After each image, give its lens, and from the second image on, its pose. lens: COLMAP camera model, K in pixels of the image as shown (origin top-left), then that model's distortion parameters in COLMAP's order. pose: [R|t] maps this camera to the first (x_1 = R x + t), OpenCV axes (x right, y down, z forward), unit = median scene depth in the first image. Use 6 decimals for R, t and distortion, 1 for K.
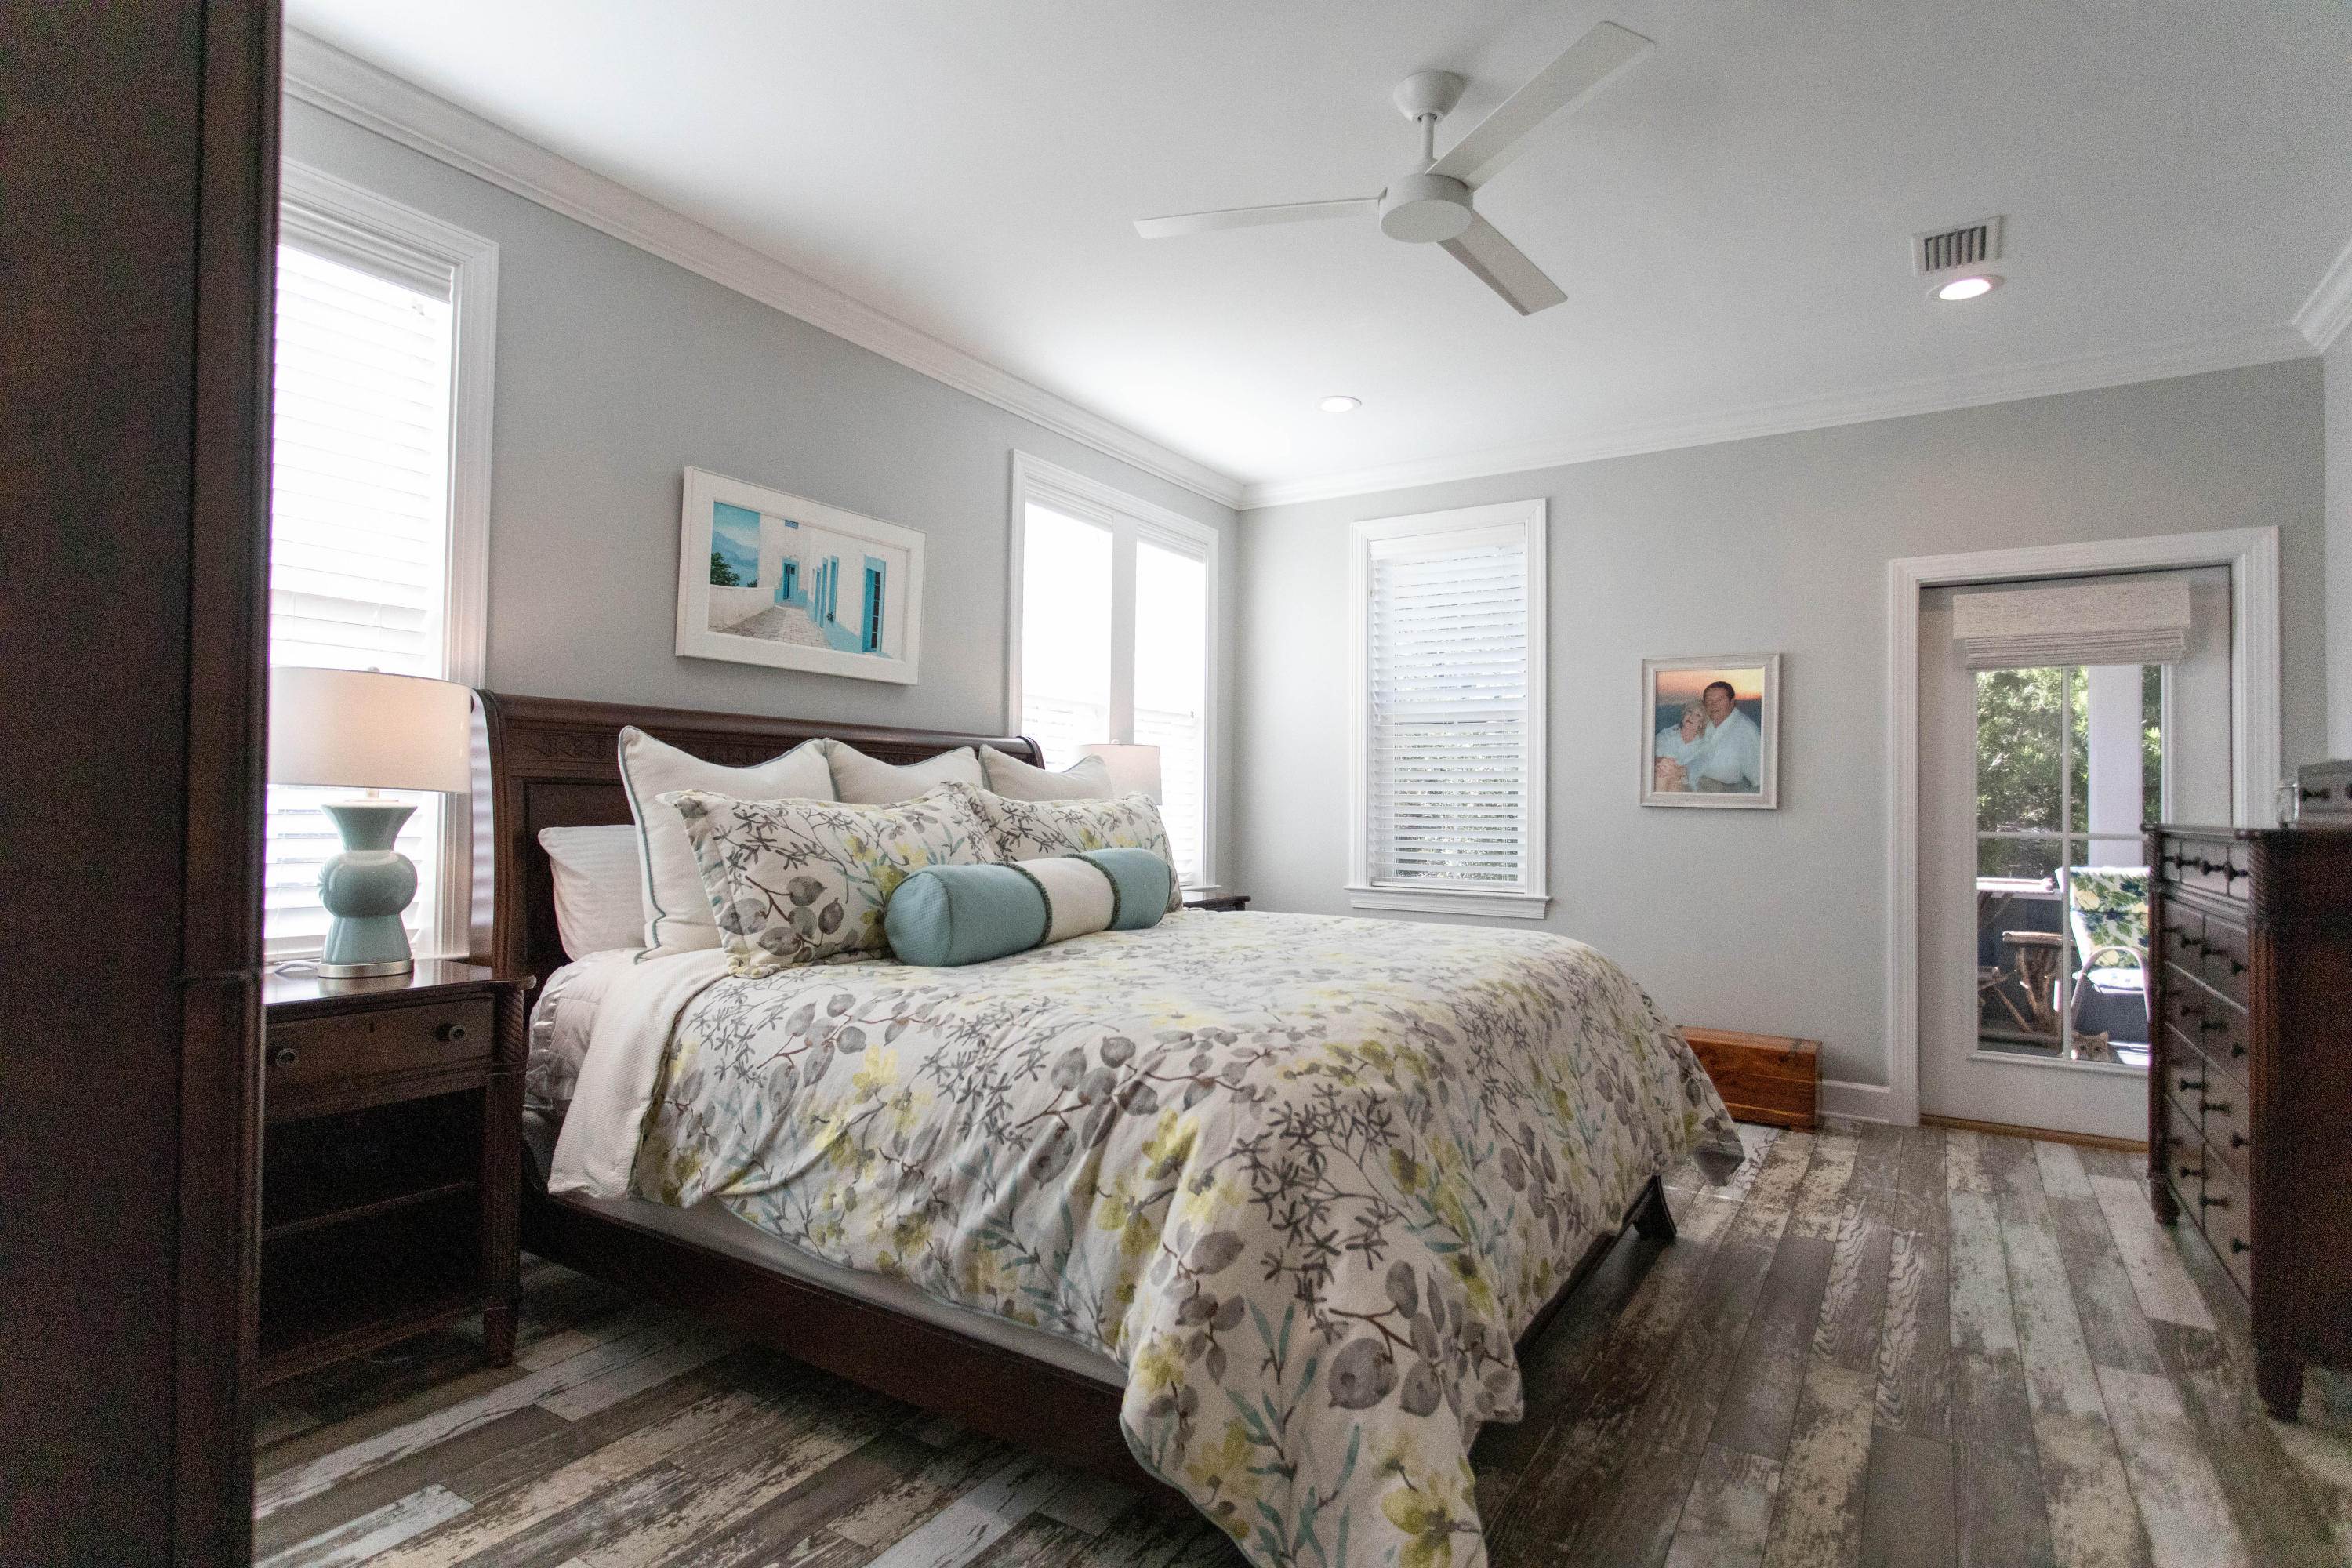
lens RADIAL K [[1180.8, 0, 1176.0], [0, 1180.8, 784.0], [0, 0, 1]] dist [-0.001062, 0.000952]
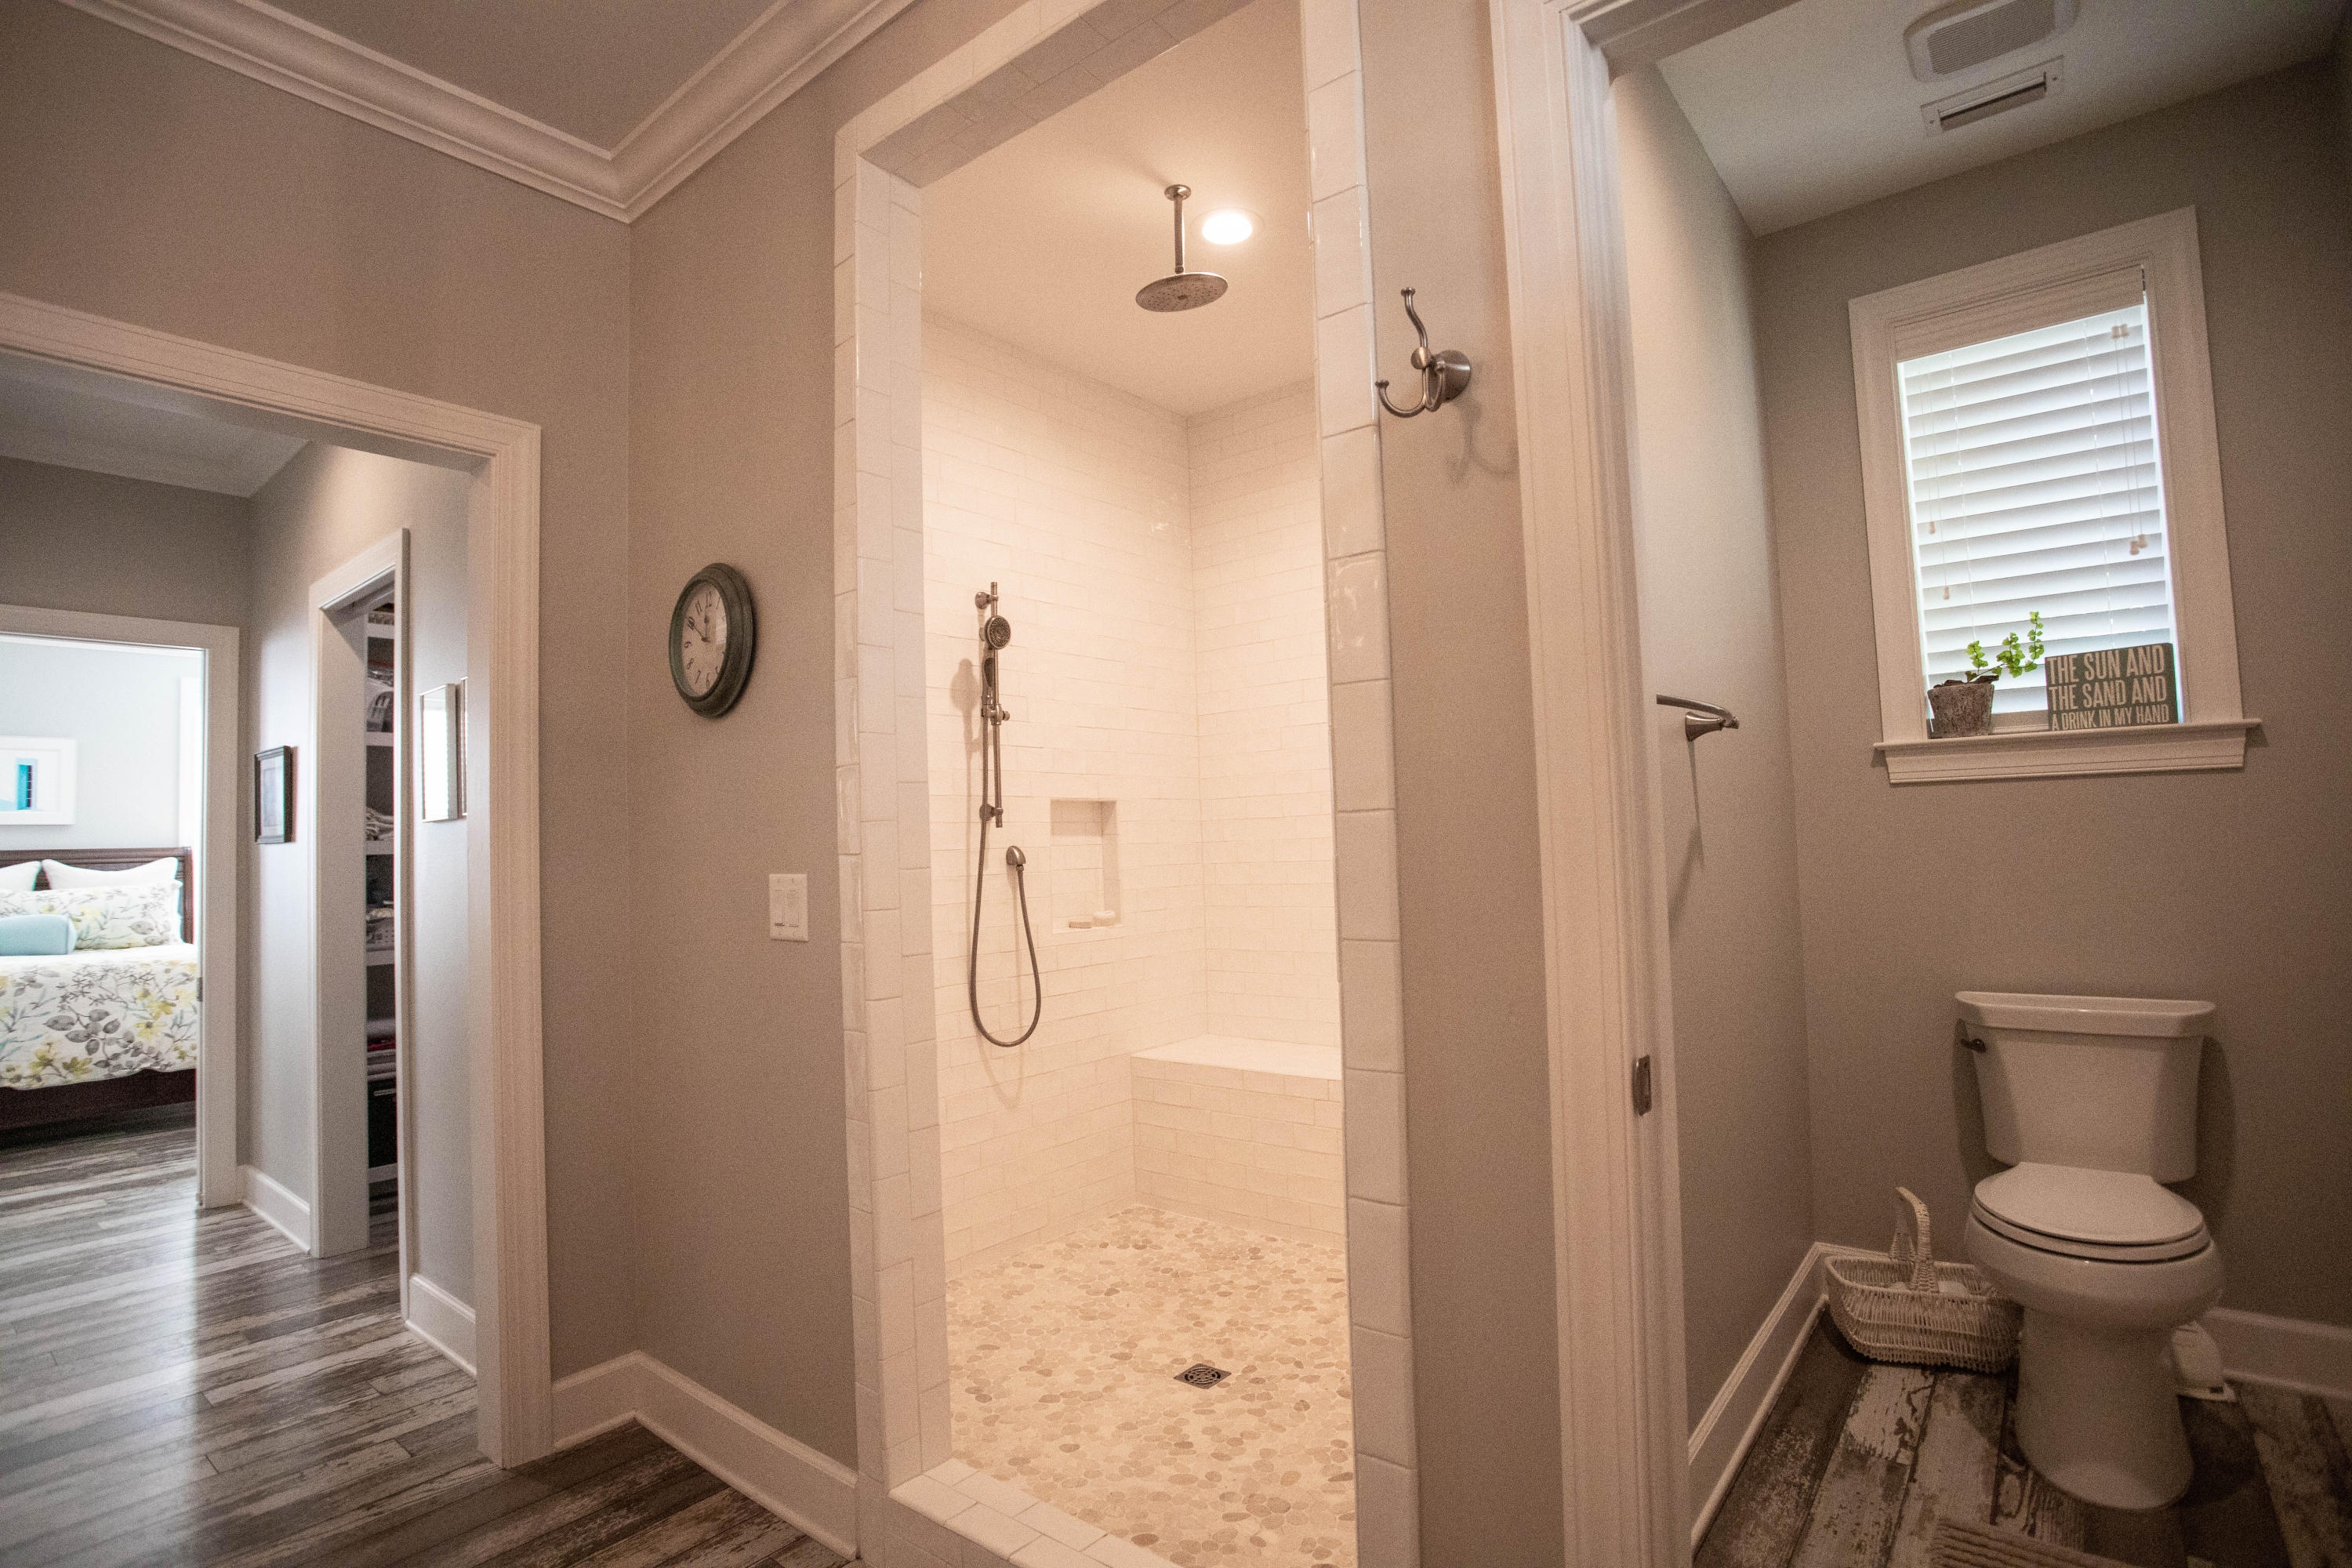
lens RADIAL K [[1119.1, 0, 1176.0], [0, 1119.1, 784.0], [0, 0, 1]] dist [-0.000107, -0.007024]
pose [[0.991935, -0.052127, -0.115533, 1.864482], [0.048145, 0.998155, -0.036993, -0.002335], [0.117248, 0.031132, 0.992615, -0.548779]]
